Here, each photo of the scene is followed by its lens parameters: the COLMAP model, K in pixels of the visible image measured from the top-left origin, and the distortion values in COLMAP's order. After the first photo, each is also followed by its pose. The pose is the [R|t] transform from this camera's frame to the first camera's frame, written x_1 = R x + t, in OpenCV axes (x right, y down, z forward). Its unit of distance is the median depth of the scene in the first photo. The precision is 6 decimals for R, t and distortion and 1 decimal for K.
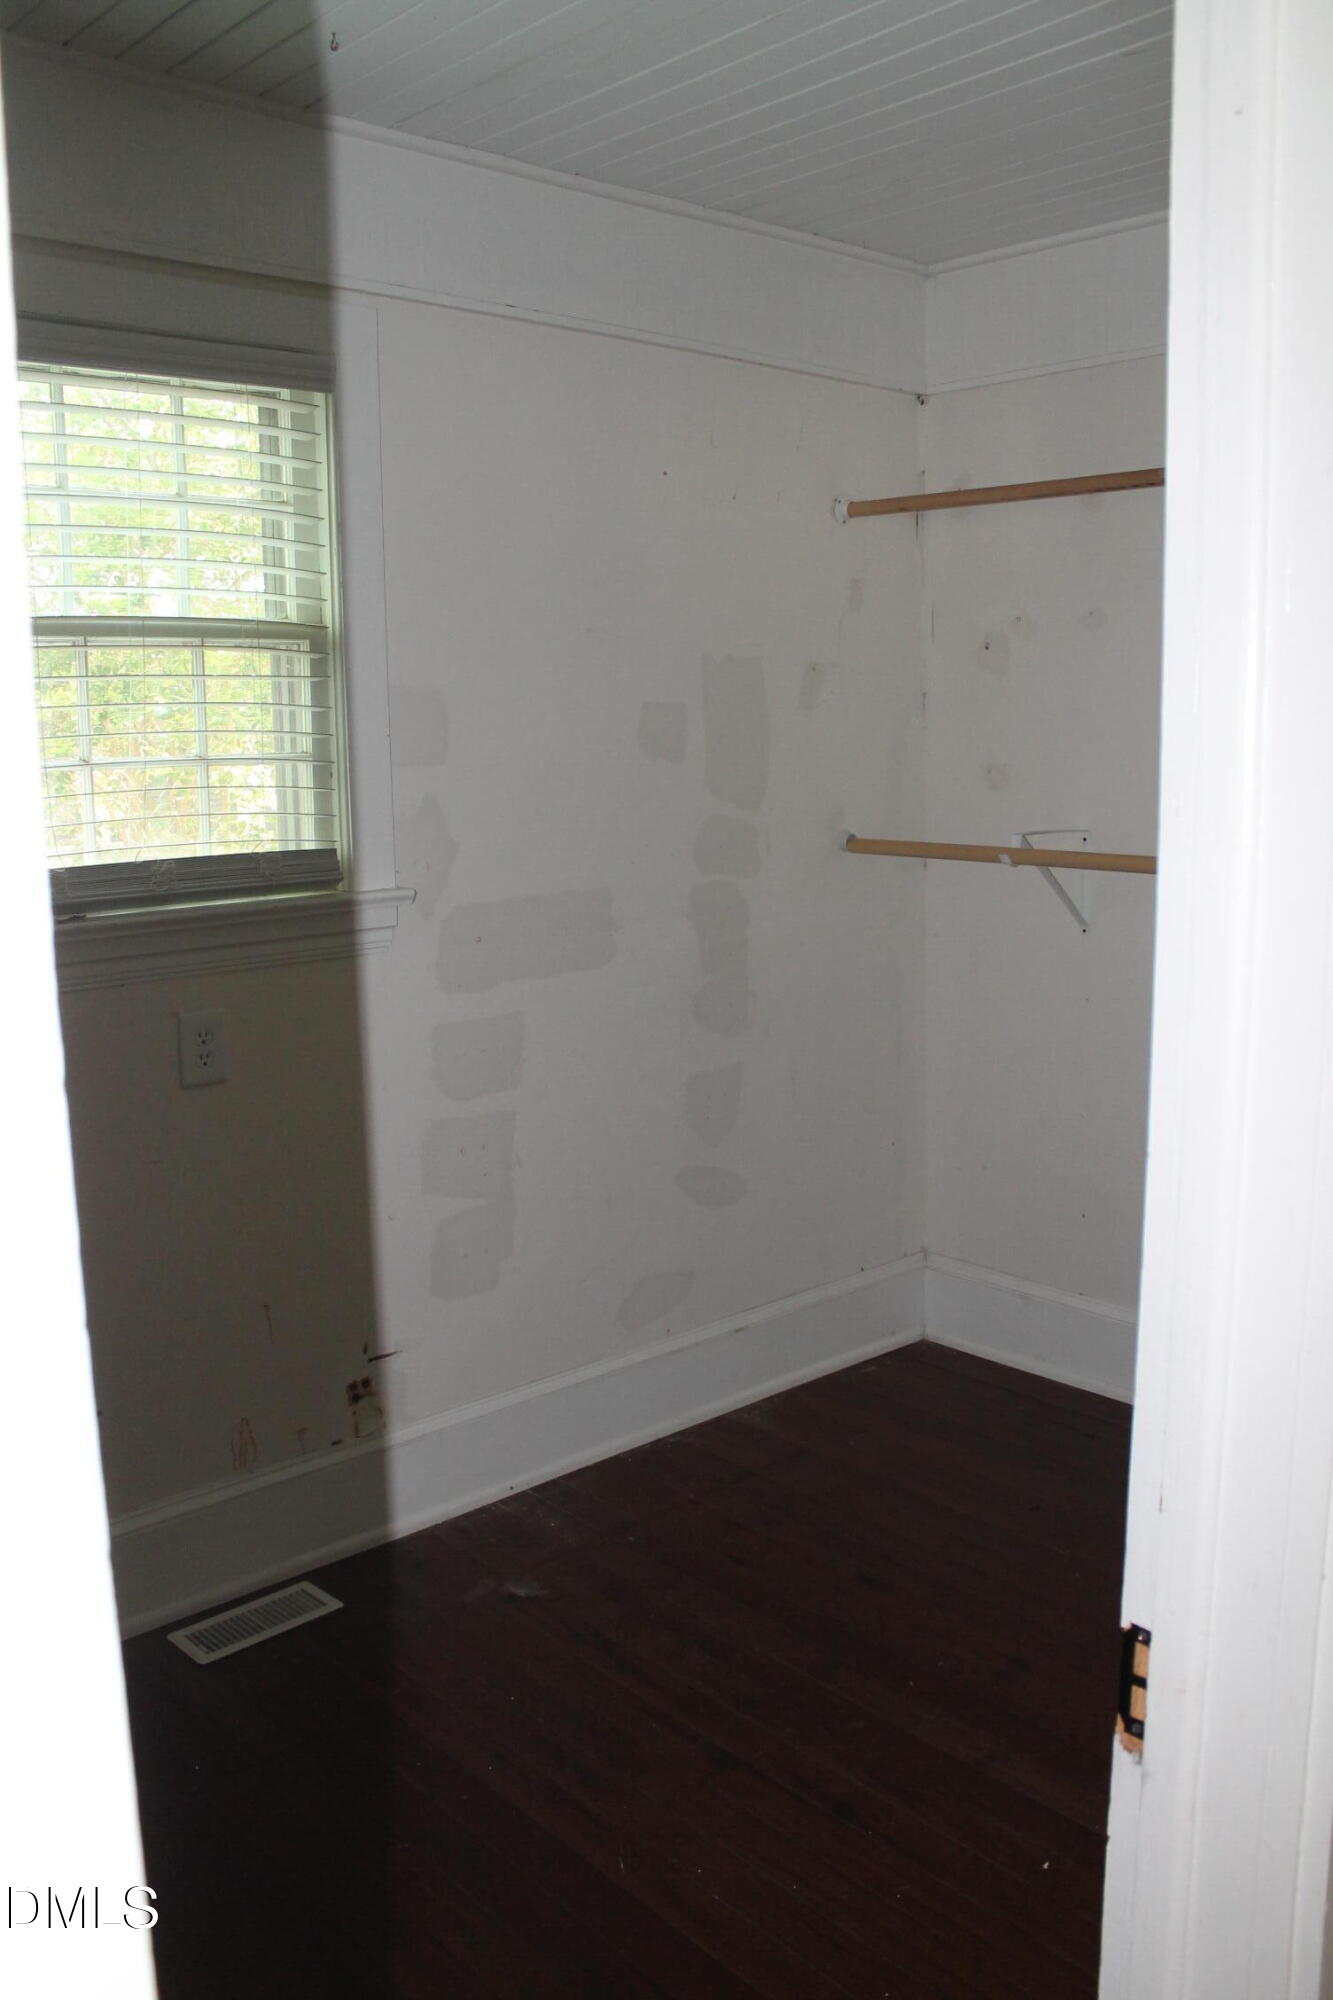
lens RADIAL K [[1662.7, 0, 666.5], [0, 1662.7, 1000.0], [0, 0, 1]] dist [-0.159468, 0.142105]
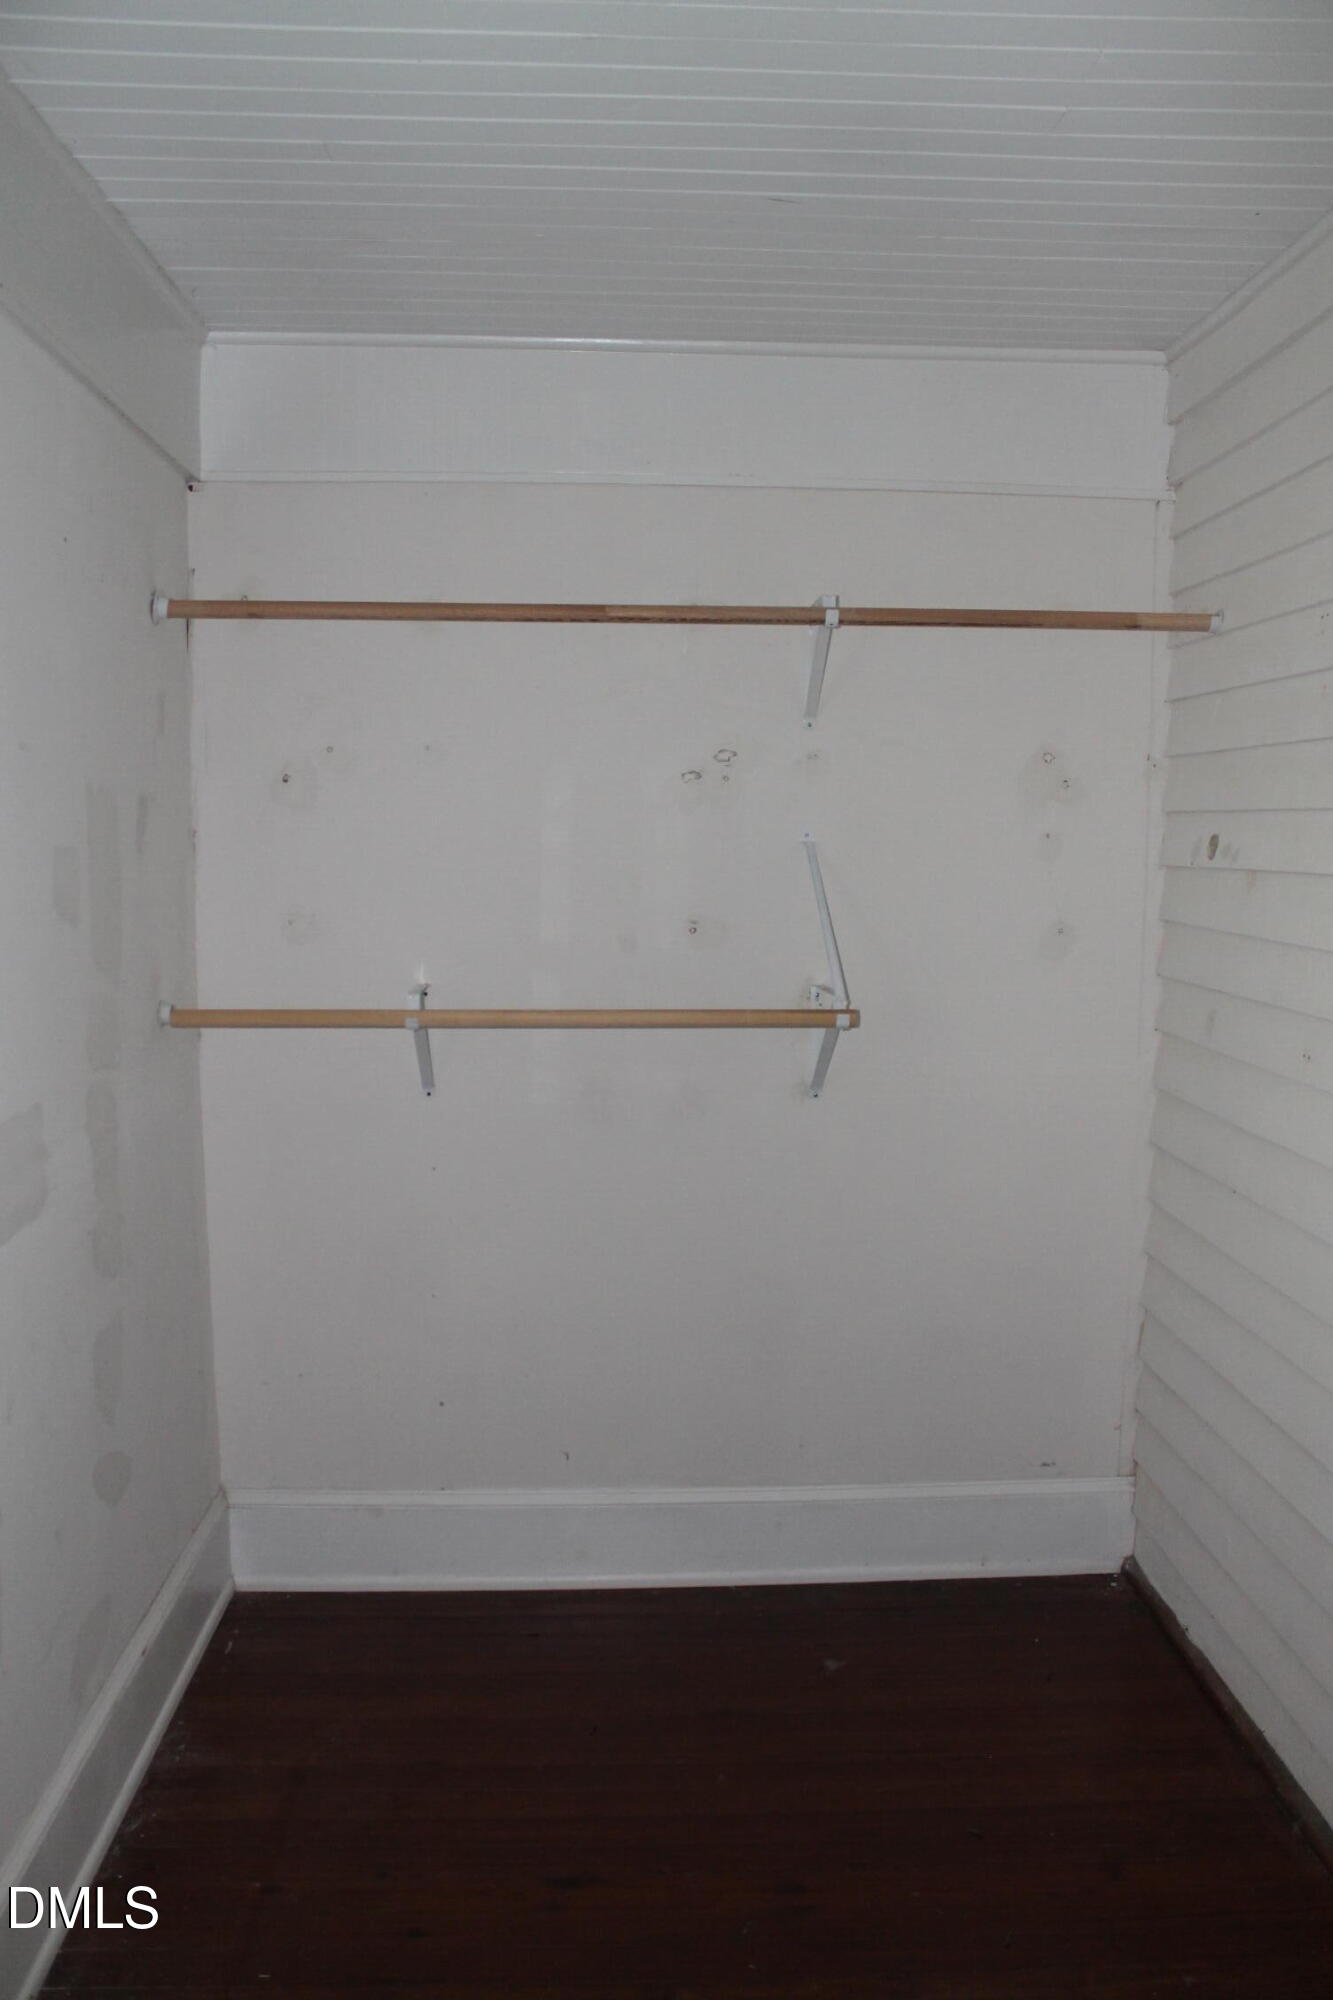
lens RADIAL K [[1587.2, 0, 666.5], [0, 1587.2, 1000.0], [0, 0, 1]] dist [-0.155478, -0.002947]
pose [[0.658656, -0.066093, 0.749536, -0.305611], [0.122040, 0.992329, -0.019740, -0.059602], [-0.742481, 0.104475, 0.661670, 0.319997]]
